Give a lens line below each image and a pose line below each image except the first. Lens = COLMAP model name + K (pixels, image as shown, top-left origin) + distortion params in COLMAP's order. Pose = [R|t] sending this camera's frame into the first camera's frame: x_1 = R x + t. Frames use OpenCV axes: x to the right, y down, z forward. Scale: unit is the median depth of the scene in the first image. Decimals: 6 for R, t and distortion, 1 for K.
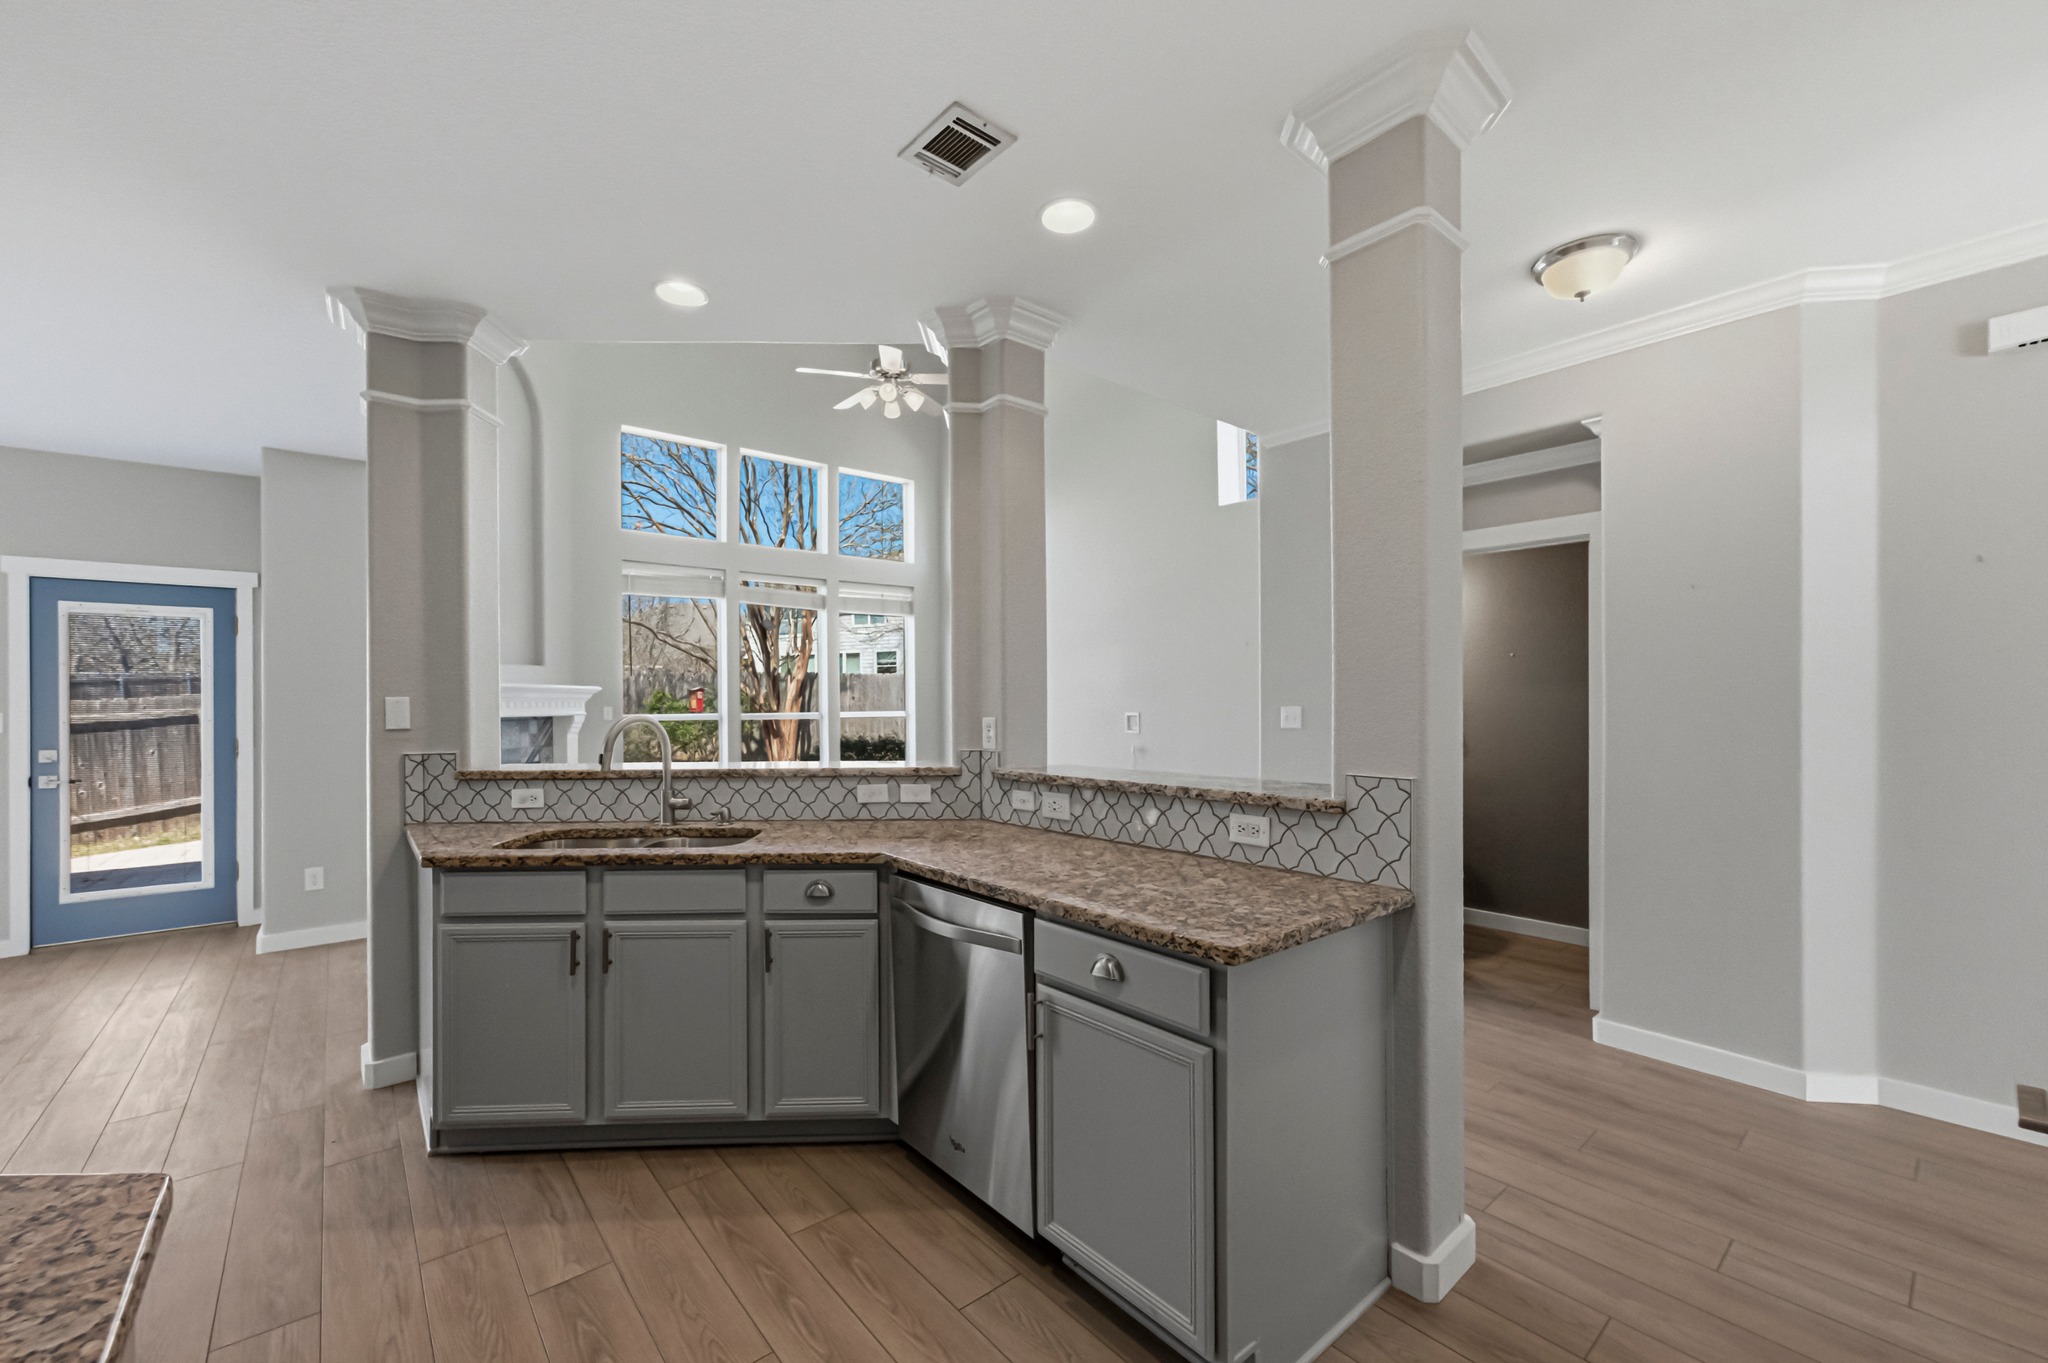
lens RADIAL K [[812.0, 0, 1023.7], [0, 812.0, 684.0], [0, 0, 1]] dist [-0.006344, 0.002229]
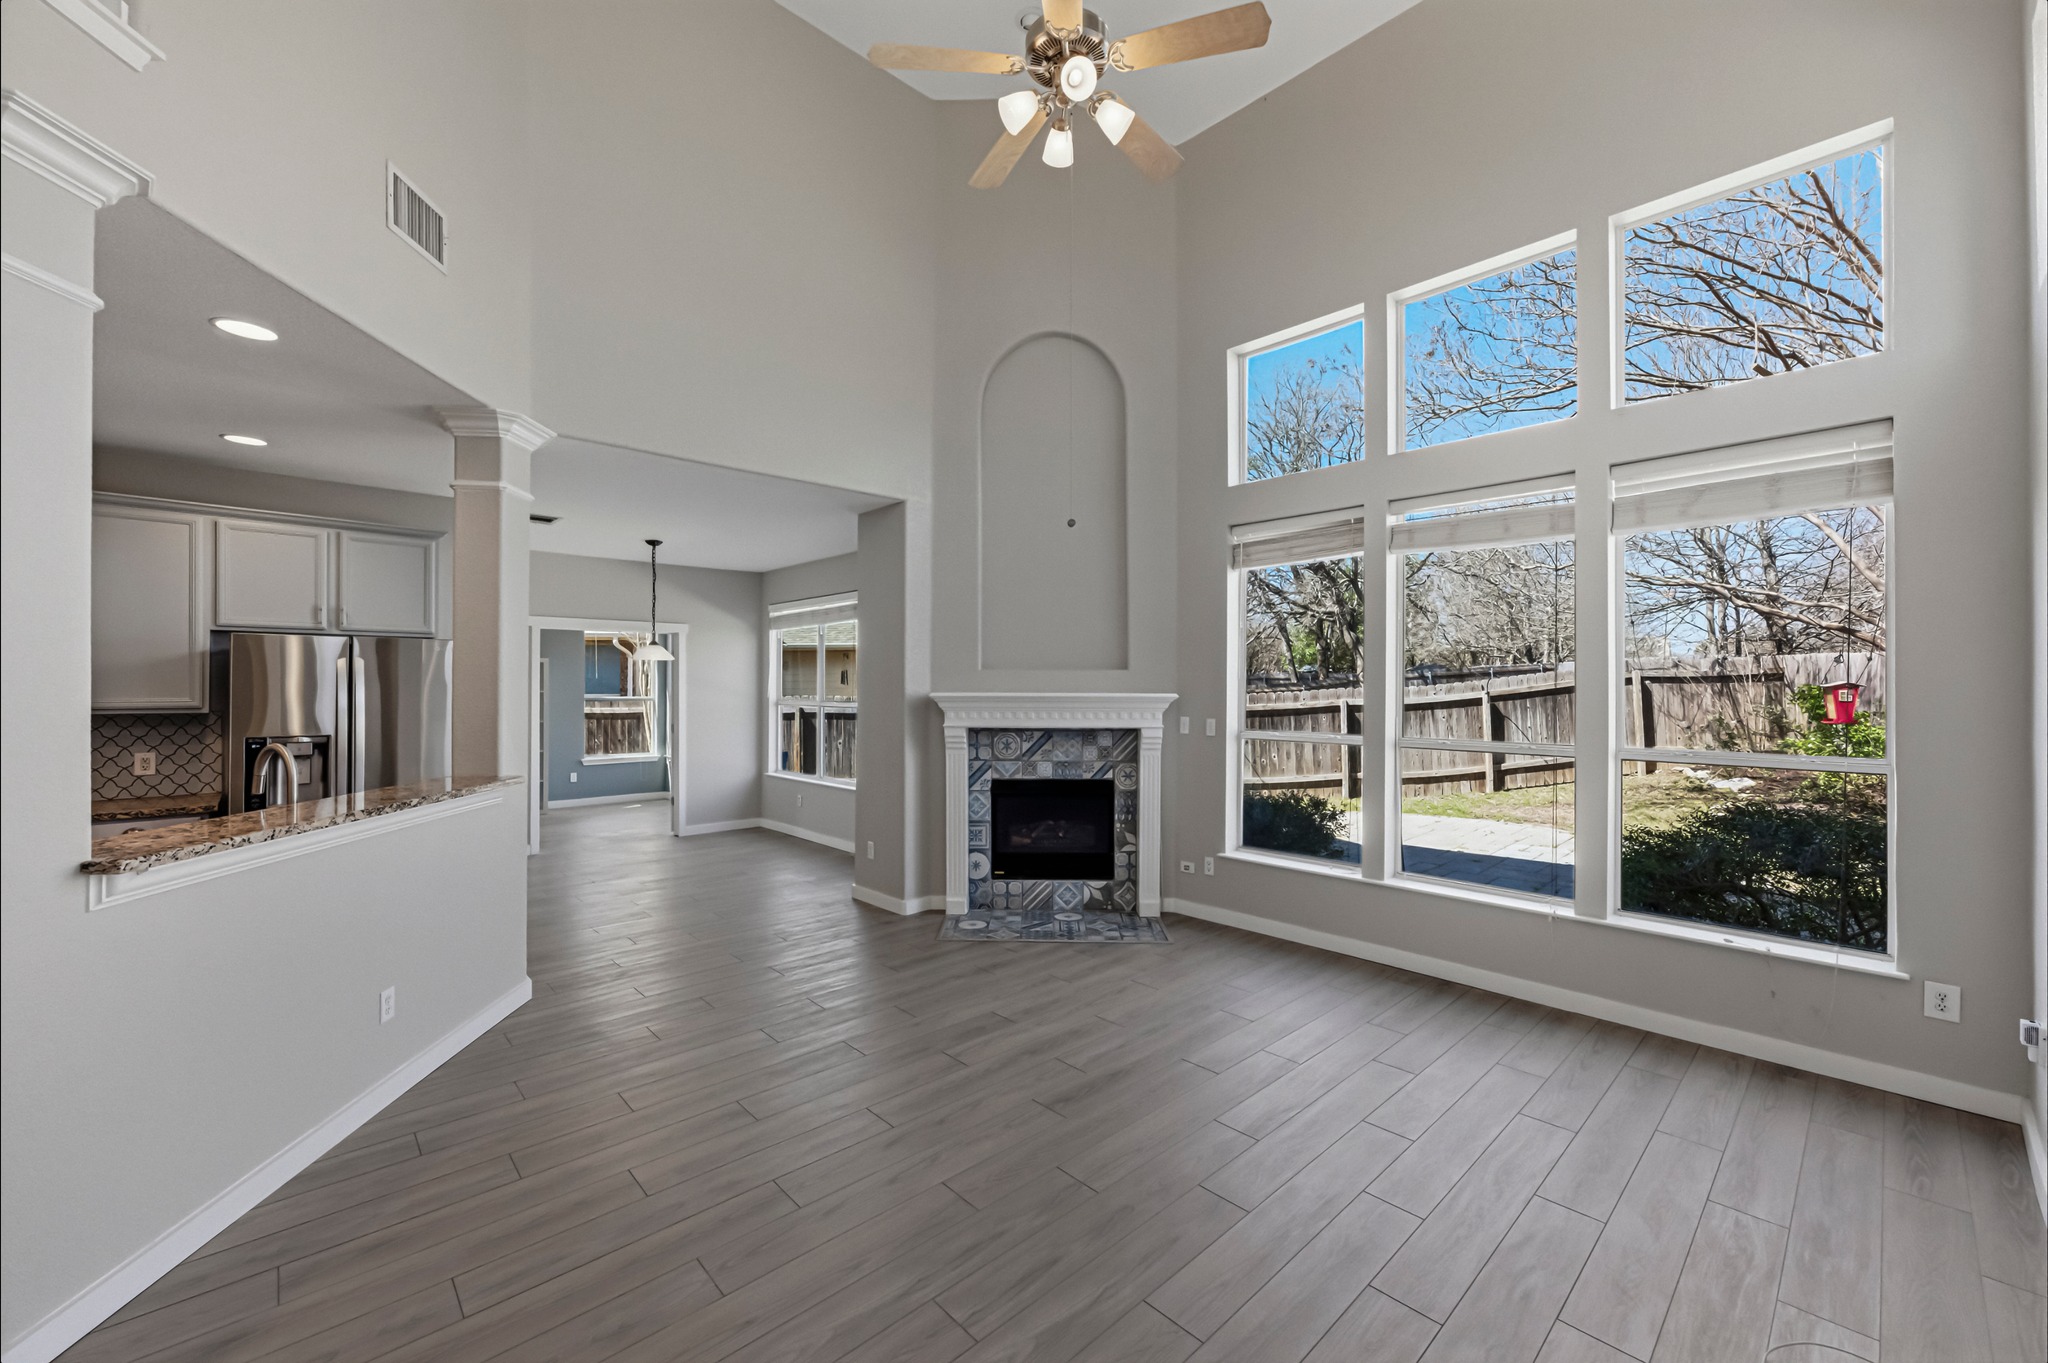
lens RADIAL K [[812.0, 0, 1018.6], [0, 812.0, 682.6], [0, 0, 1]] dist [-0.006344, 0.002229]
pose [[0.057323, 0.002978, -0.998351, 0.229822], [0.015487, 0.999873, 0.003872, -0.011911], [0.998236, -0.015683, 0.057270, 0.695653]]
